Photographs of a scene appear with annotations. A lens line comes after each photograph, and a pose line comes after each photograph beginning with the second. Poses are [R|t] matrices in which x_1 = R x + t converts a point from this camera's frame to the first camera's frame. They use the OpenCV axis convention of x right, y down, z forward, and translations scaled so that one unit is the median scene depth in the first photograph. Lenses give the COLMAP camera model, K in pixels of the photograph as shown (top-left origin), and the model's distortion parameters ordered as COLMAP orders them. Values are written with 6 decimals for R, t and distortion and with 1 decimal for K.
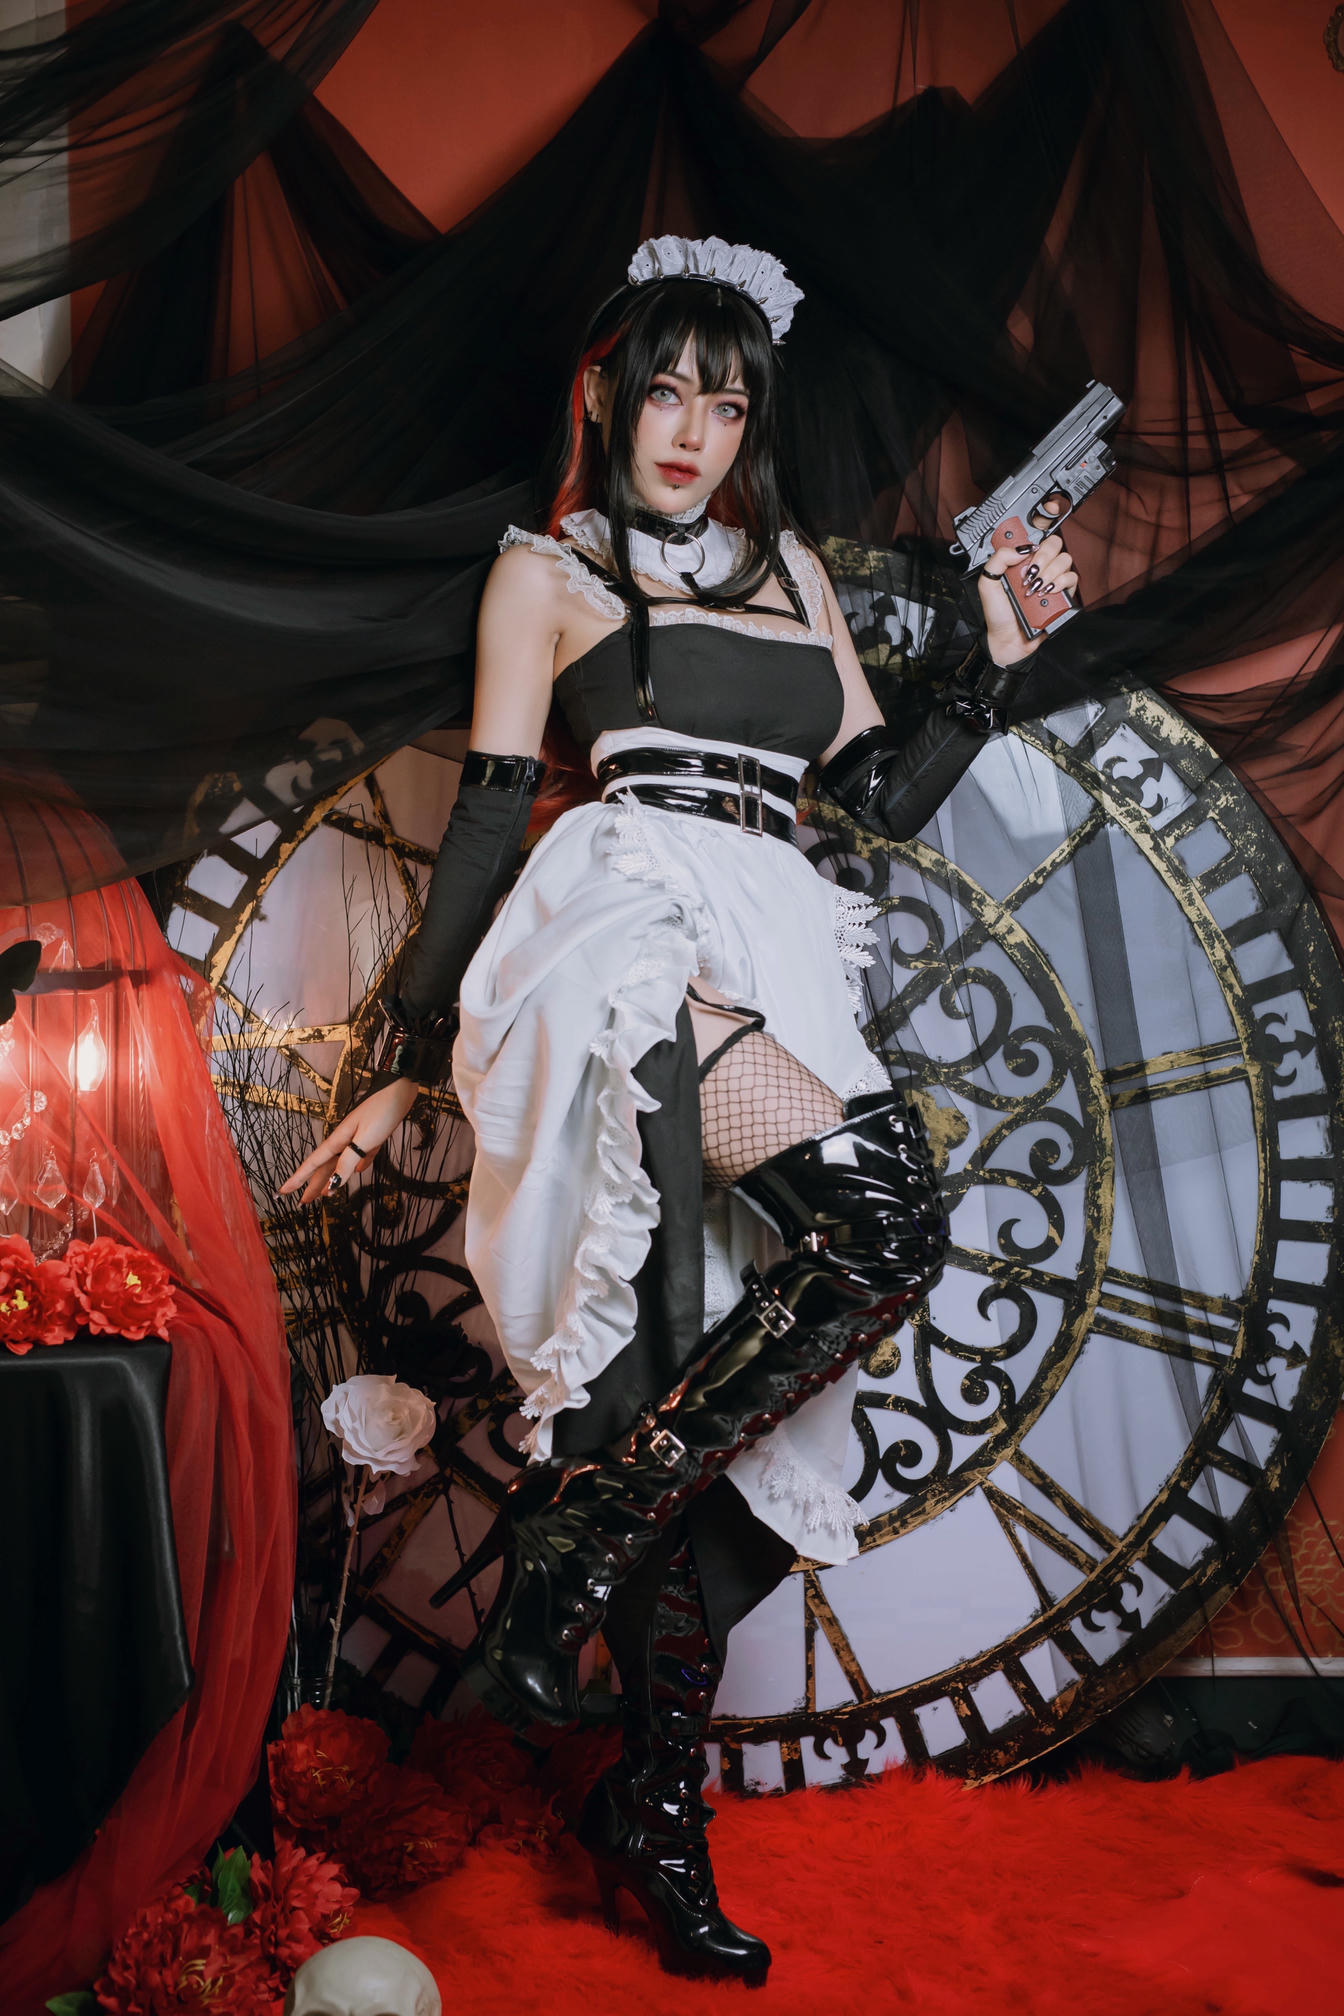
lens RADIAL K [[2940.6, 0, 672.0], [0, 2940.6, 1008.0], [0, 0, 1]] dist [-0.019437, 0.076569]
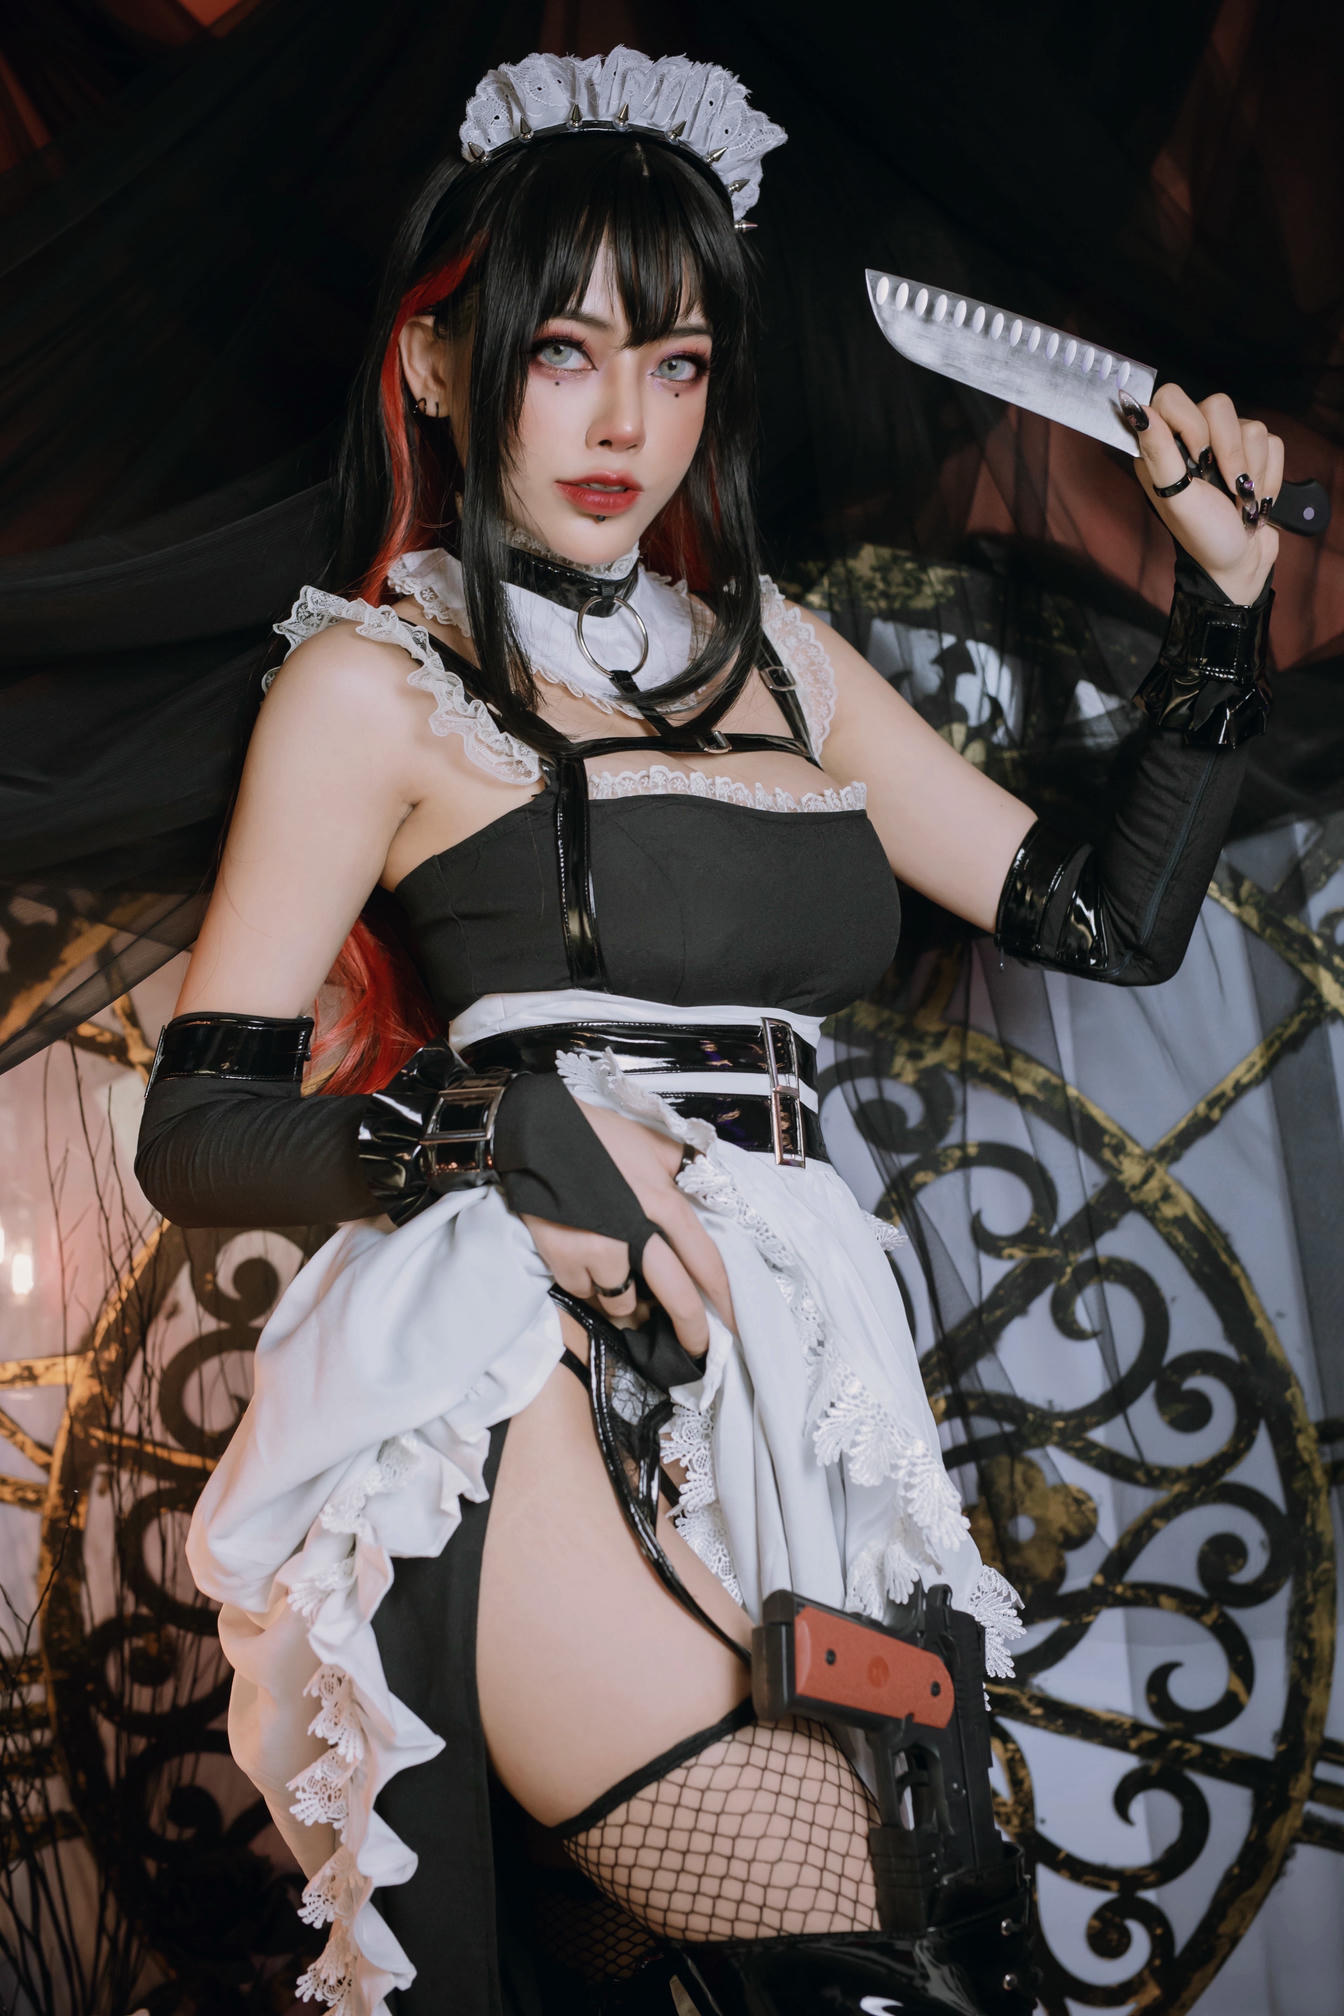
lens RADIAL K [[2940.6, 0, 672.0], [0, 2940.6, 1008.0], [0, 0, 1]] dist [-0.019437, 0.076569]
pose [[0.999501, -0.012125, 0.029172, -0.004240], [0.010617, 0.998627, 0.051294, -0.097238], [-0.029753, -0.050959, 0.998257, 0.398390]]
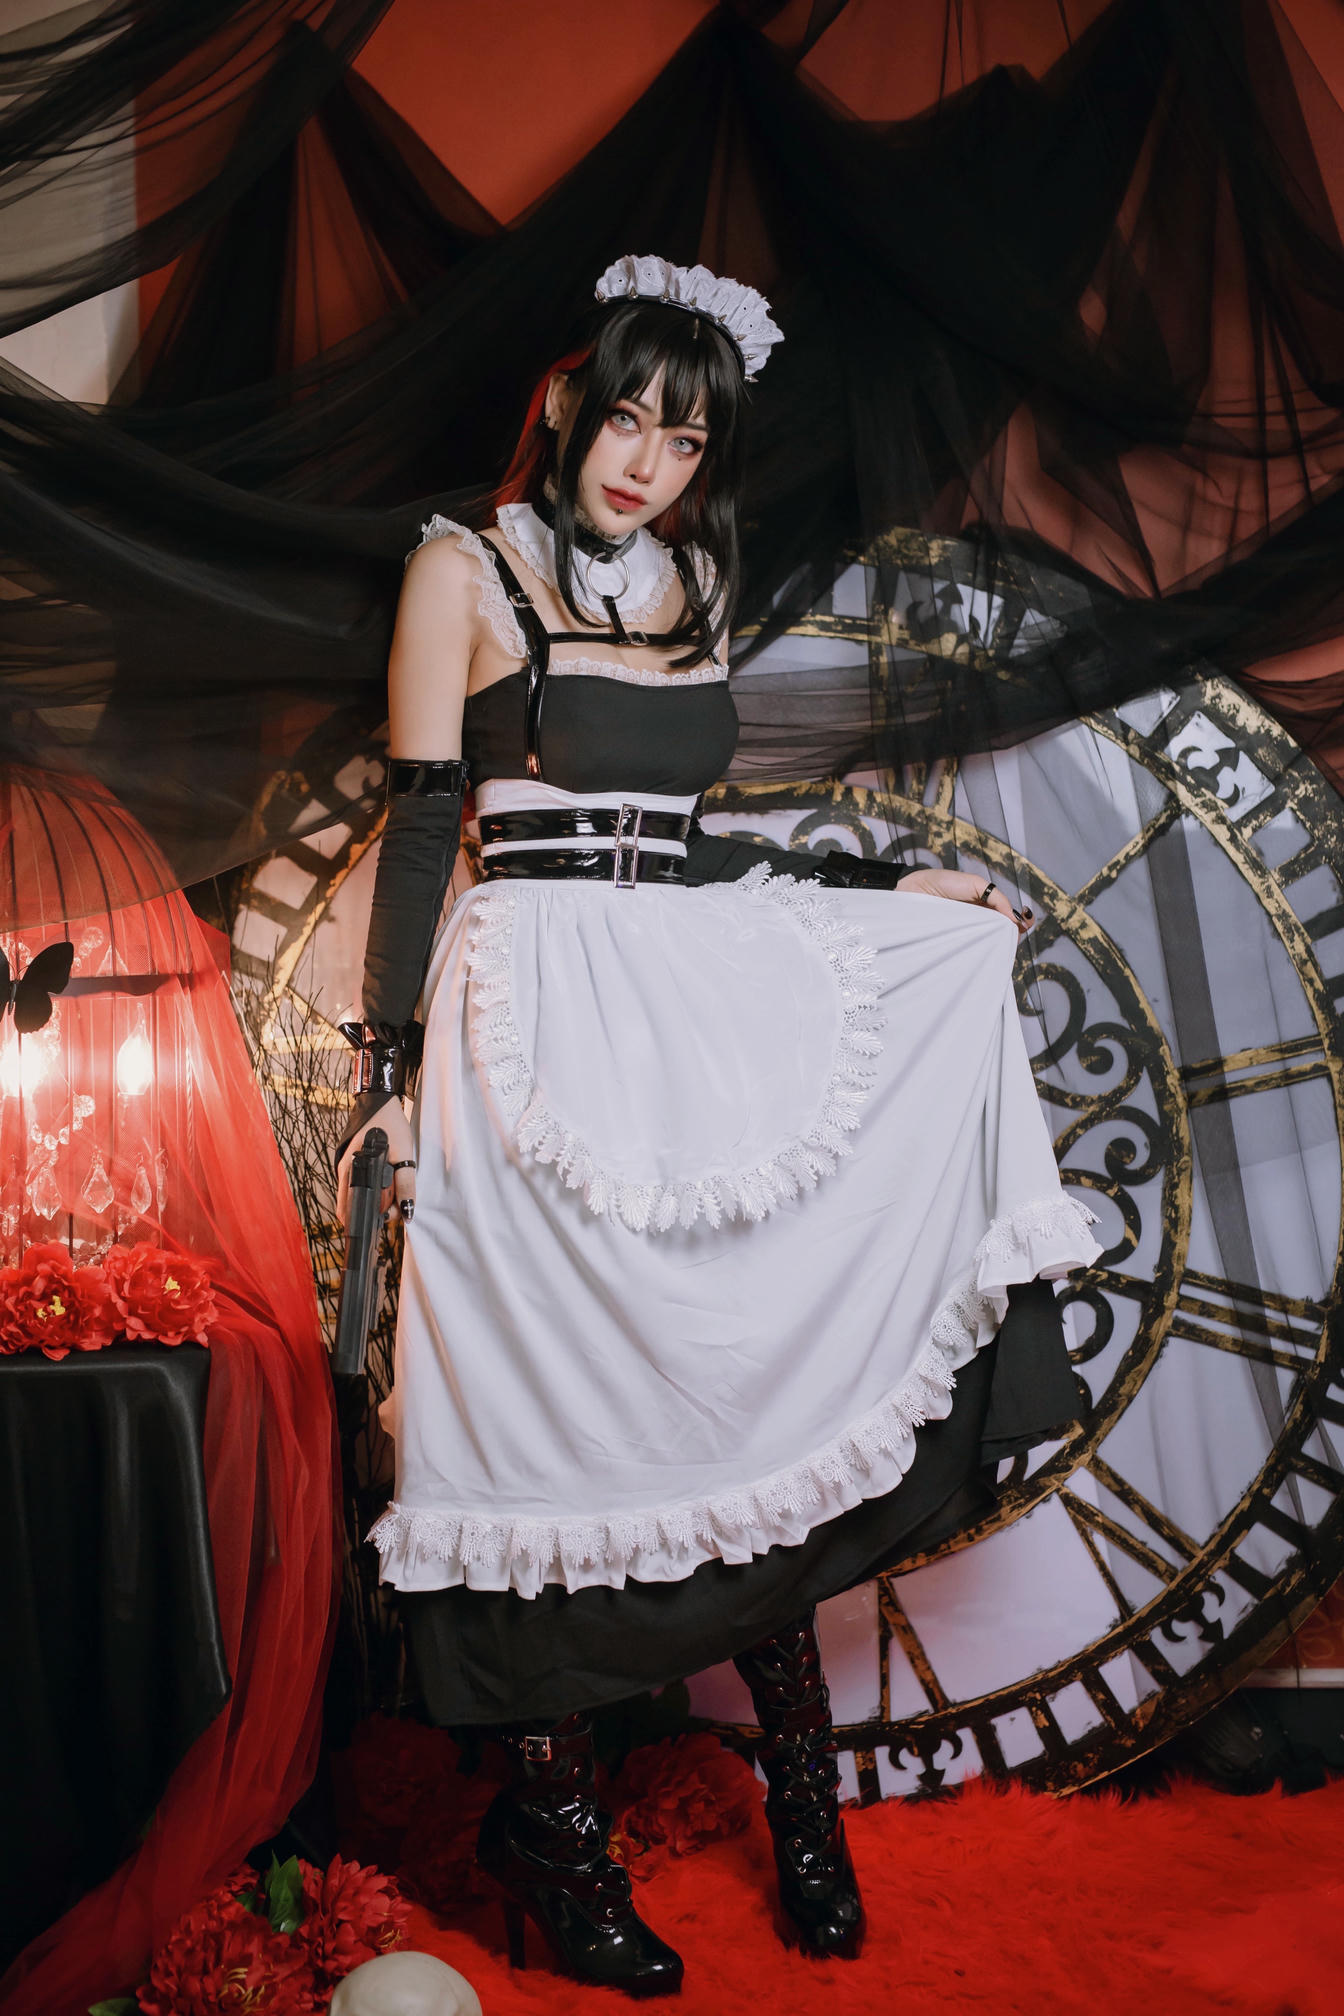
lens RADIAL K [[2940.6, 0, 672.0], [0, 2940.6, 1008.0], [0, 0, 1]] dist [-0.019437, 0.076569]
pose [[0.997751, -0.007077, -0.066662, 0.043434], [0.007235, 0.999972, 0.002129, -0.001915], [0.066645, -0.002607, 0.997773, 0.014173]]
